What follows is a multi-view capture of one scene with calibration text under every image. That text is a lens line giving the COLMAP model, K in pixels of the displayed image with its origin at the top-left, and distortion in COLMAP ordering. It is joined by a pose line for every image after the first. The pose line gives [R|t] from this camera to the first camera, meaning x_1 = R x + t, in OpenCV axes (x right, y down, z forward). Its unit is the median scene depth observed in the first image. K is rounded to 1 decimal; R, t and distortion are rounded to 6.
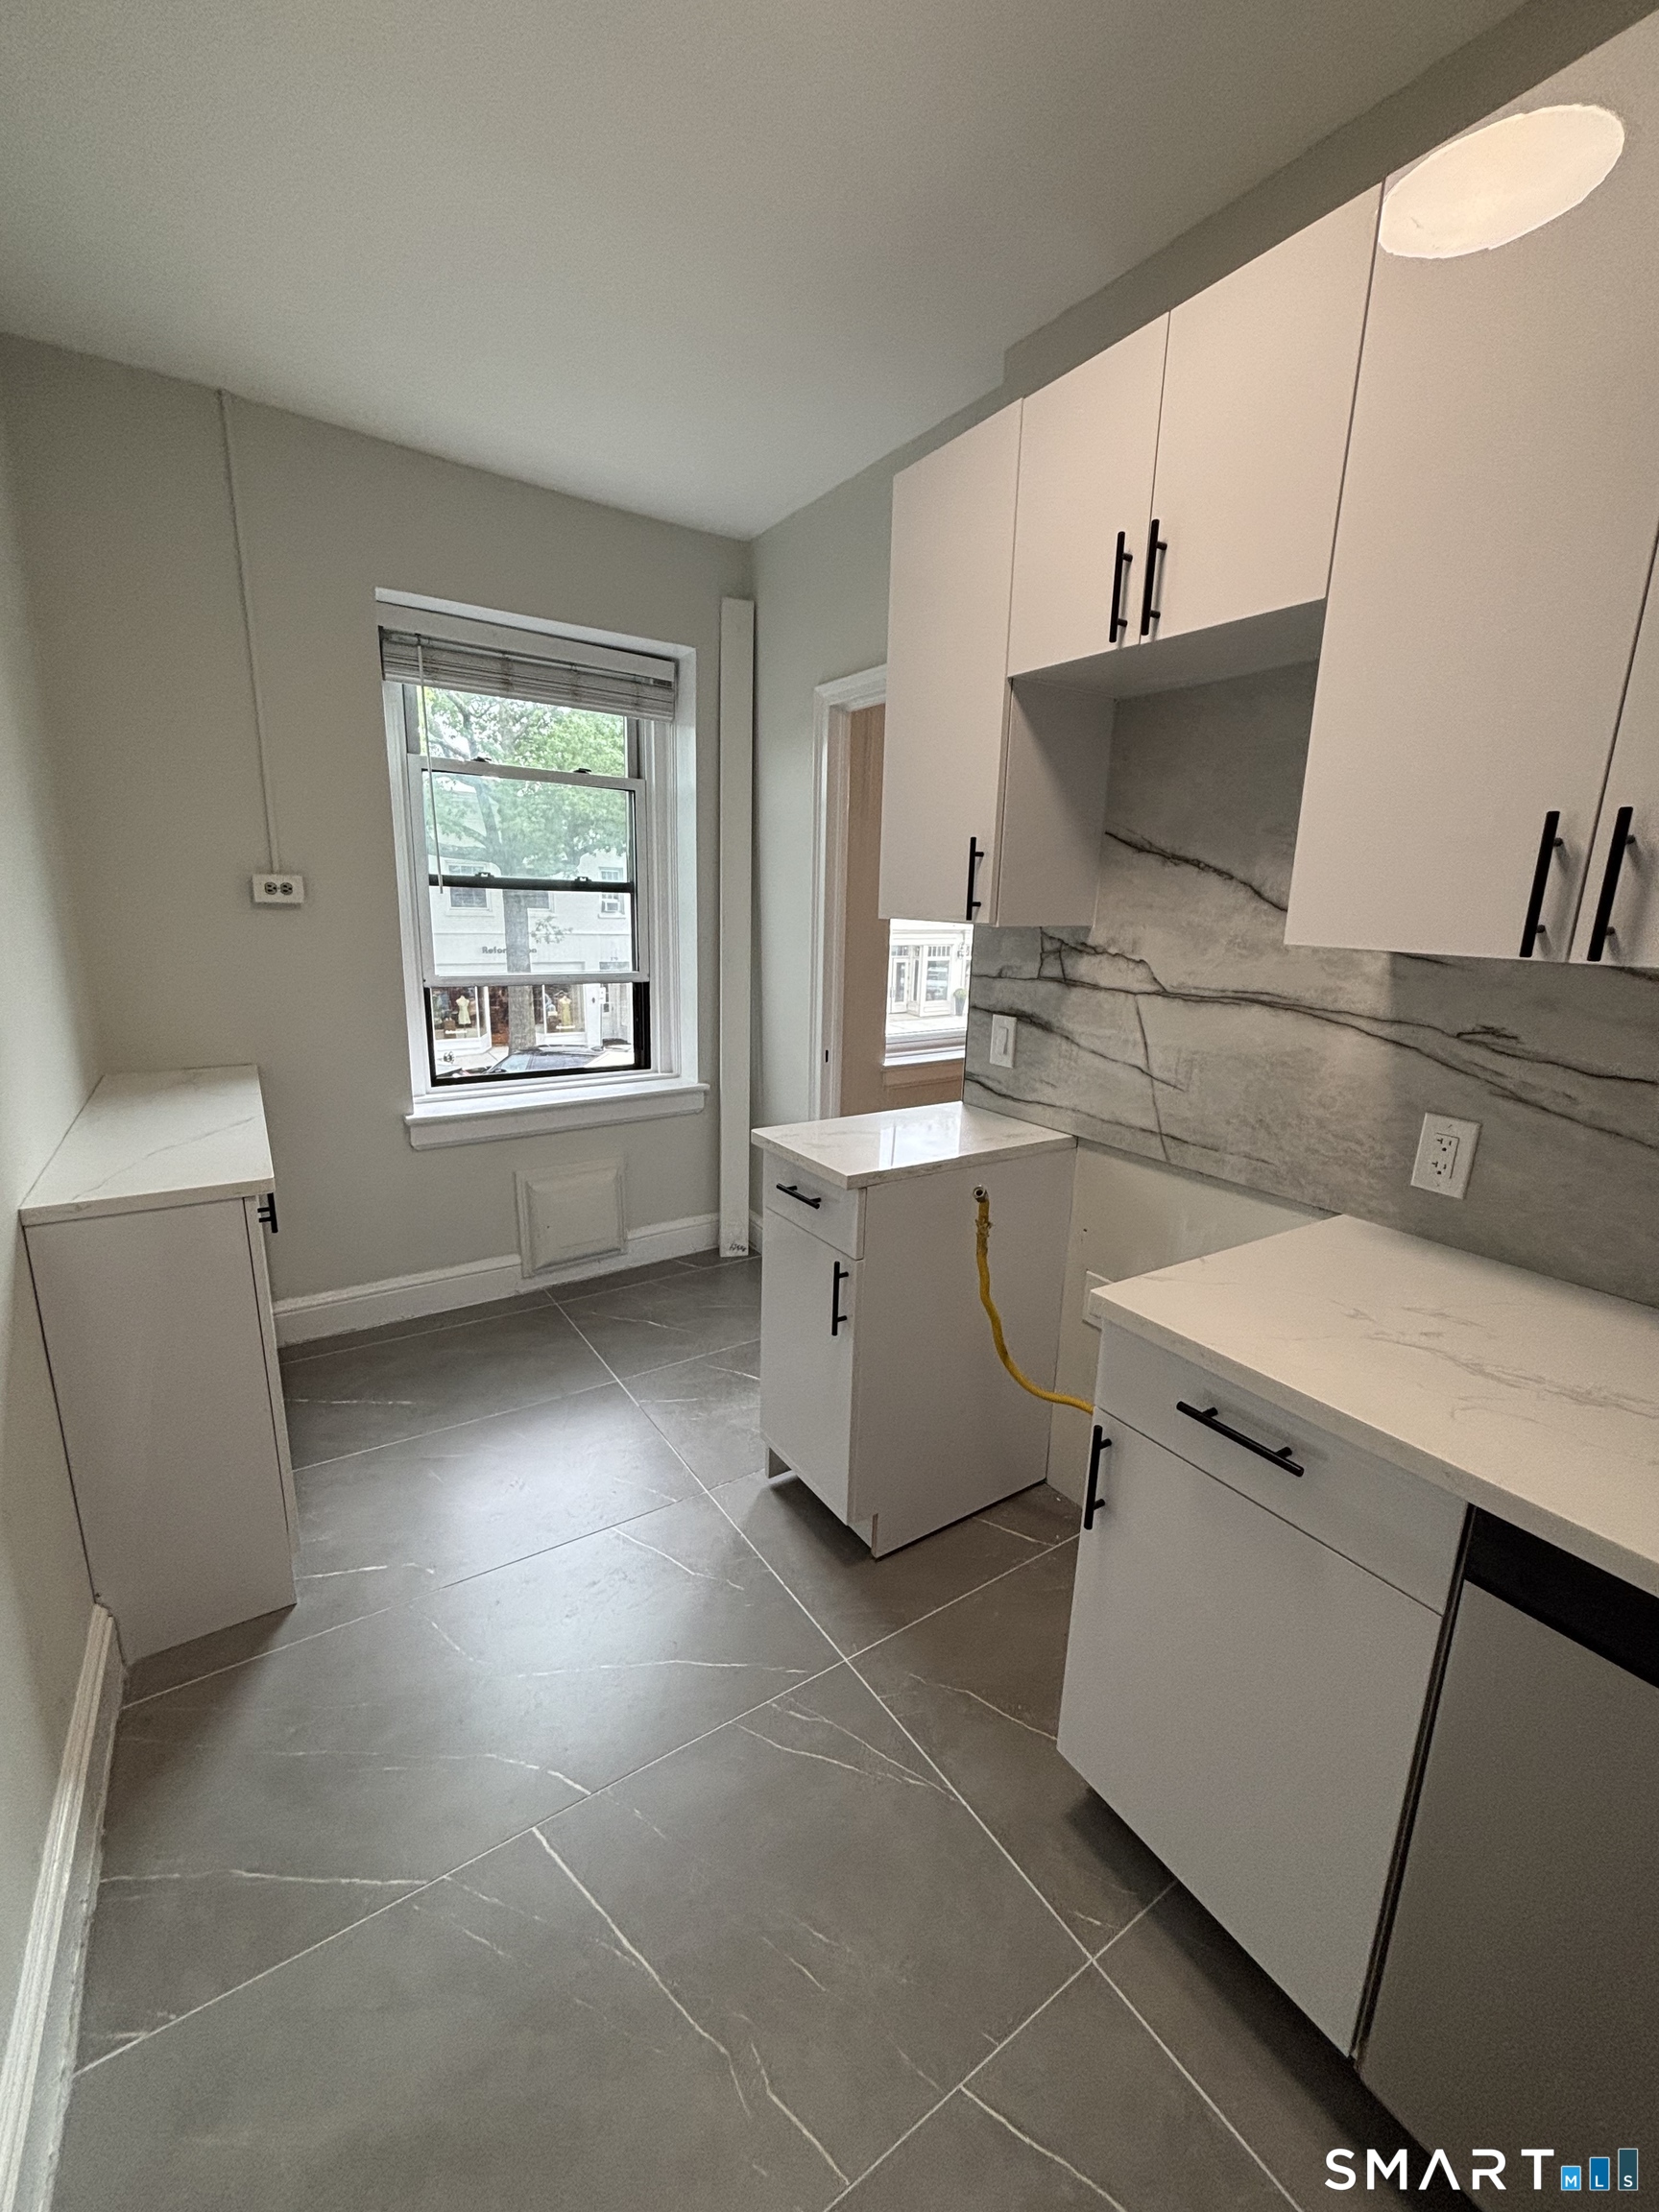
lens RADIAL K [[886.3, 0, 825.5], [0, 886.3, 1111.7], [0, 0, 1]] dist [-0.004792, -0.000363]
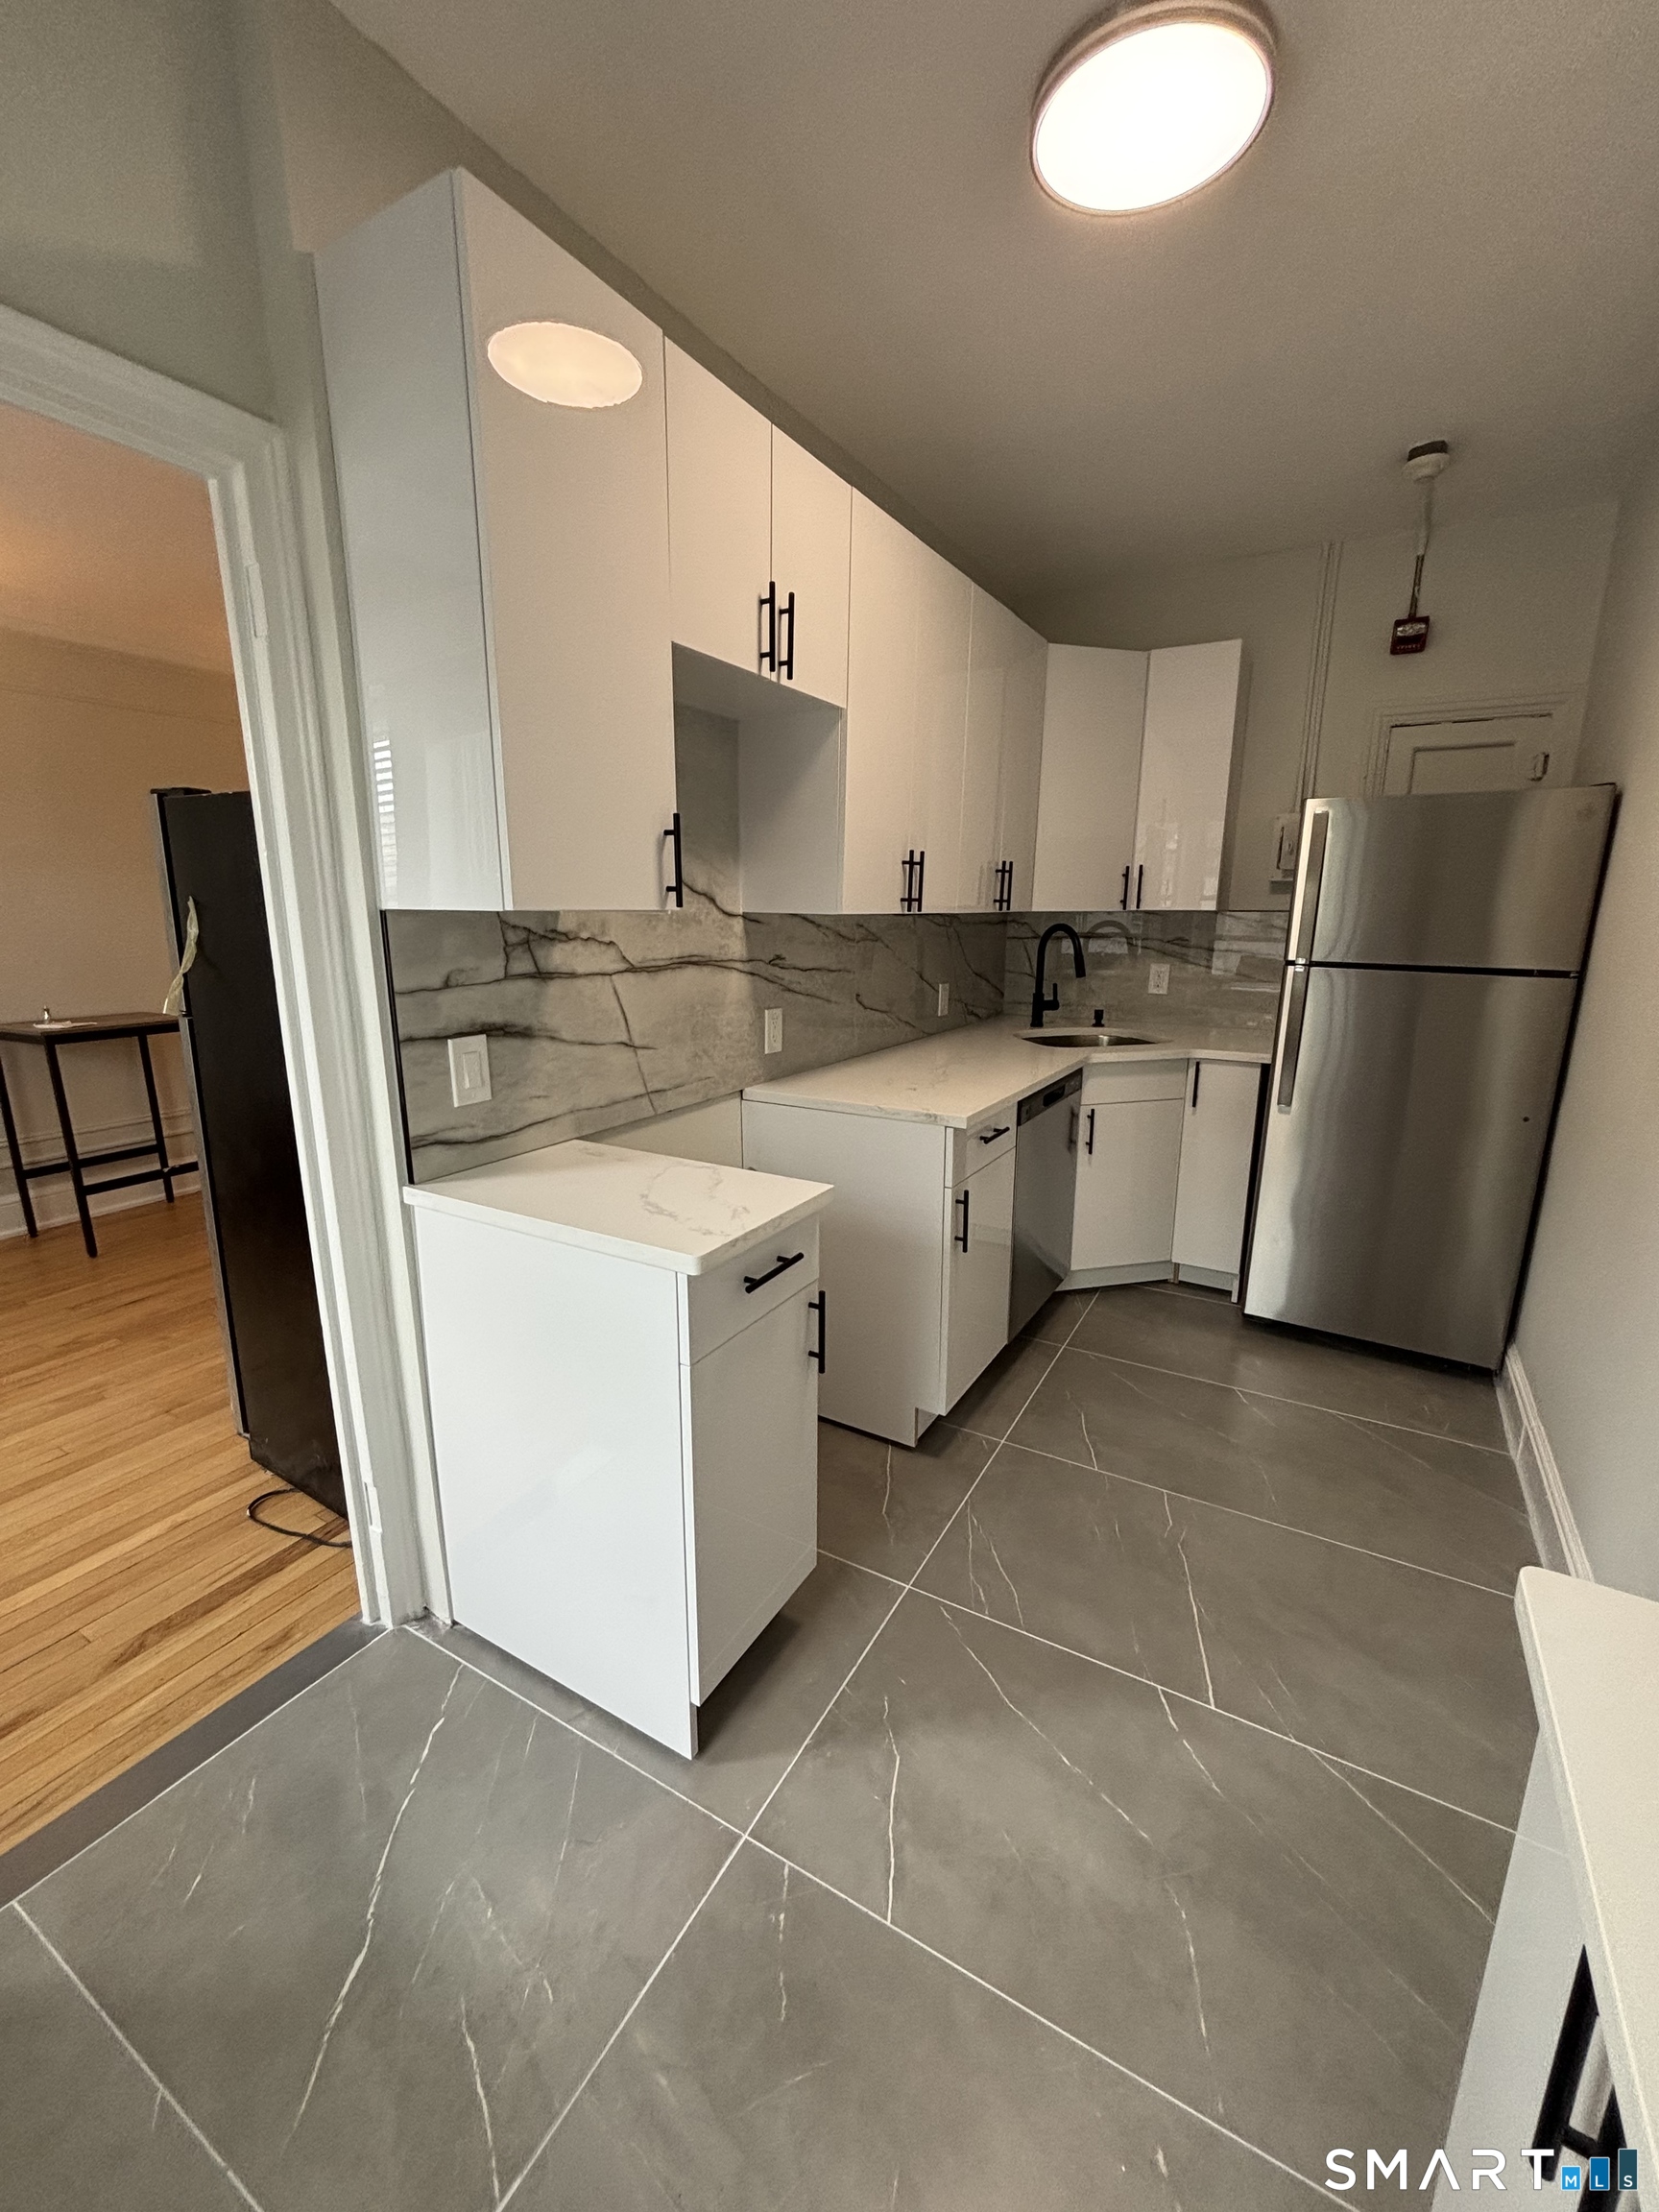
lens RADIAL K [[886.3, 0, 822.9], [0, 886.3, 1105.6], [0, 0, 1]] dist [-0.004792, -0.000363]
pose [[-0.442925, -0.223479, 0.868259, -0.689809], [0.188031, 0.923743, 0.333680, -0.289802], [-0.876619, 0.311055, -0.367128, 1.210028]]
